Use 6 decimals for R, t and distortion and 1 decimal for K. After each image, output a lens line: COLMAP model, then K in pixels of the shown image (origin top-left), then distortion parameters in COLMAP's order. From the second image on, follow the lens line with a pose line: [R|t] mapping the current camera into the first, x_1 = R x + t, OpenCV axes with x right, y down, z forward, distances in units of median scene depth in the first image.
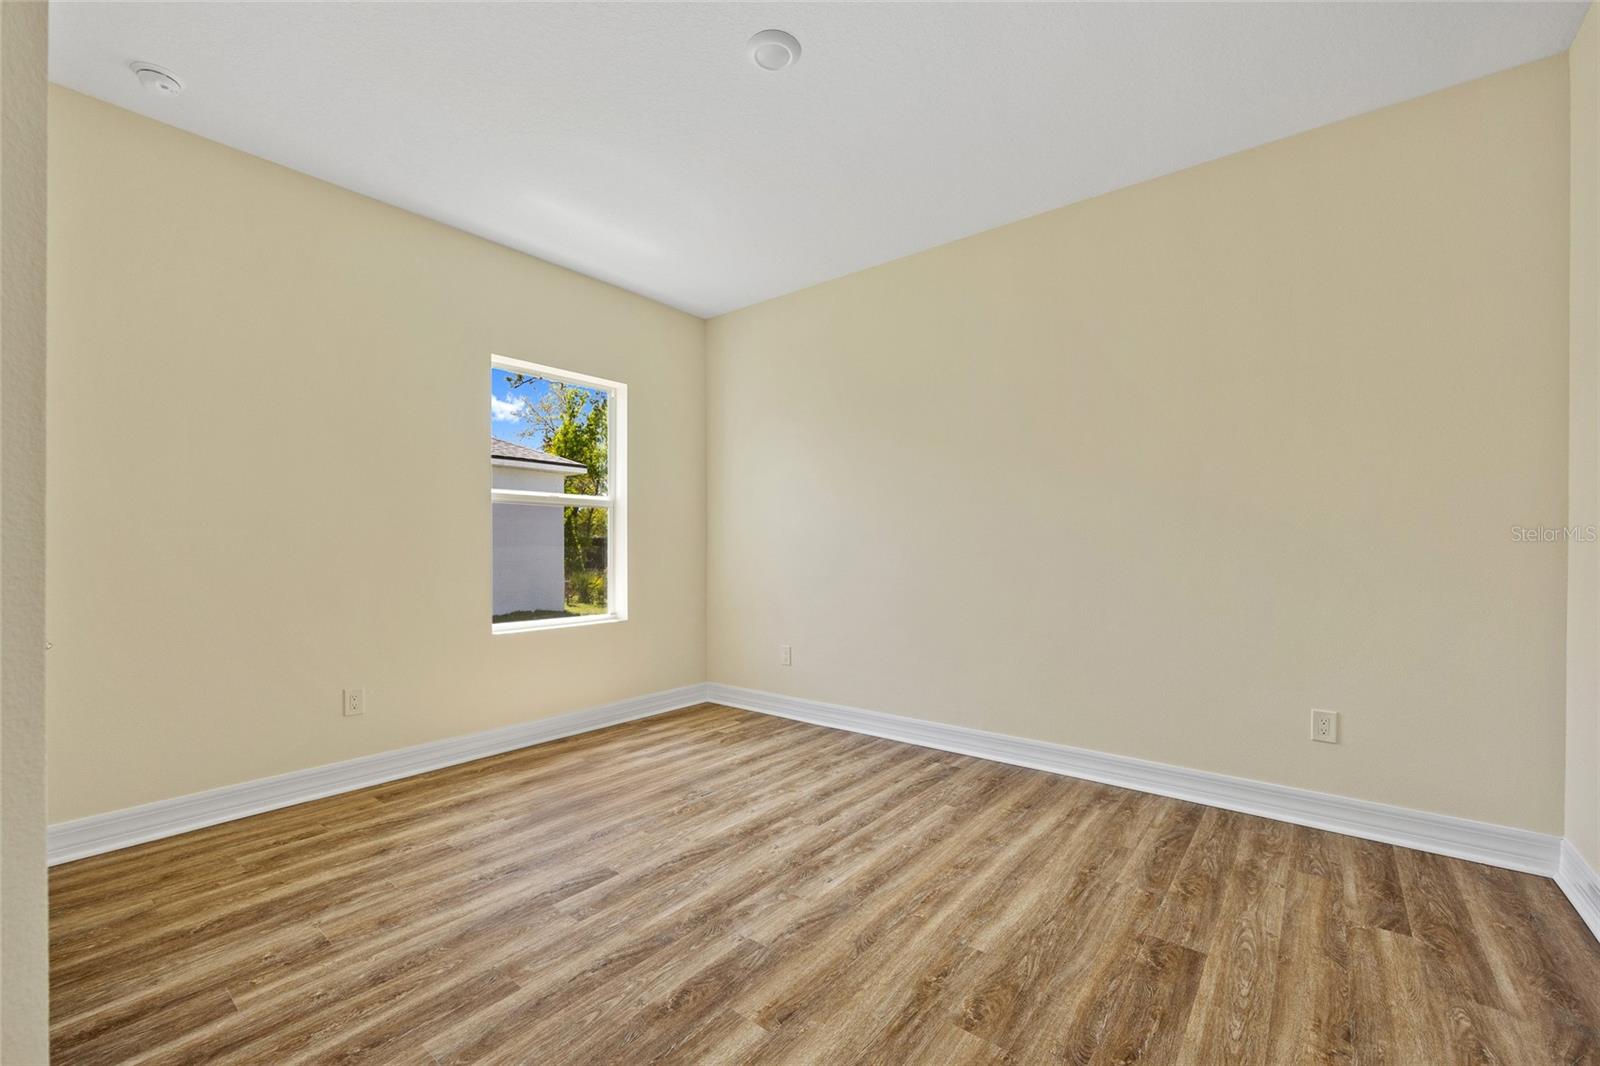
lens RADIAL K [[653.8, 0, 799.6], [0, 653.8, 548.9], [0, 0, 1]] dist [-0.001735, -0.000059]
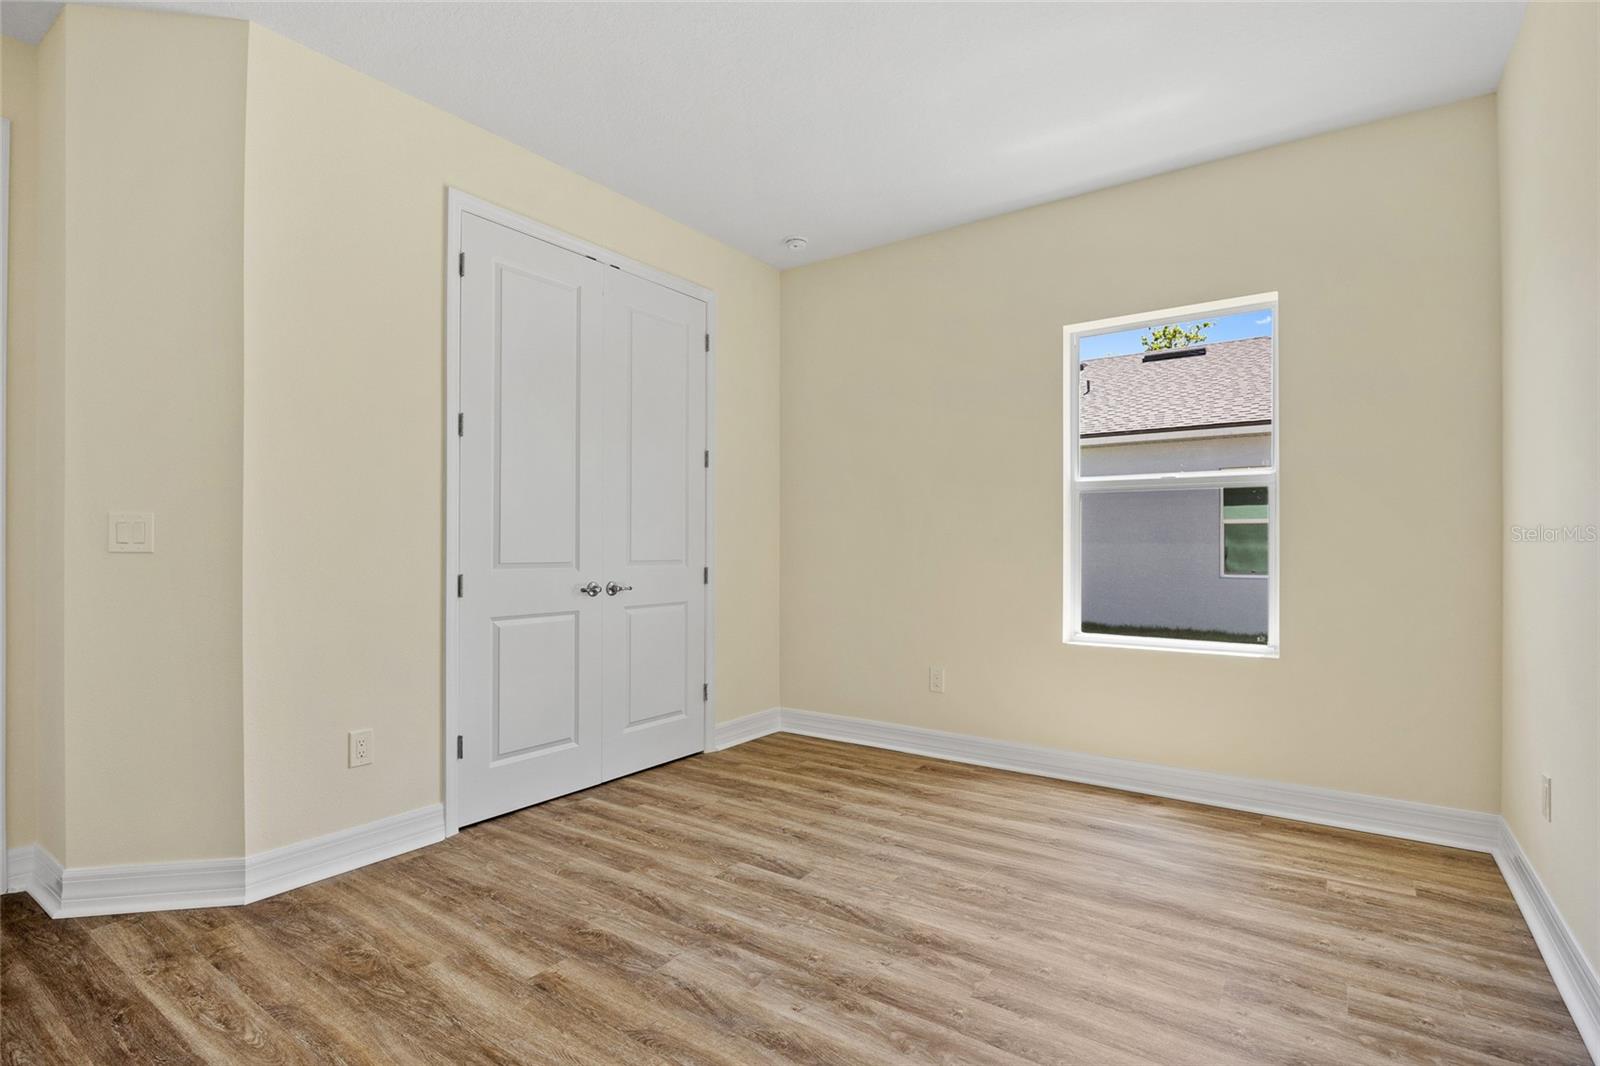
lens RADIAL K [[781.1, 0, 800.0], [0, 781.1, 533.0], [0, 0, 1]] dist [-0.010432, 0.000513]
pose [[0.056882, -0.012539, -0.998302, 0.853675], [-0.002837, 0.999915, -0.012721, 0.000534], [0.998377, 0.003556, 0.056842, 0.907858]]
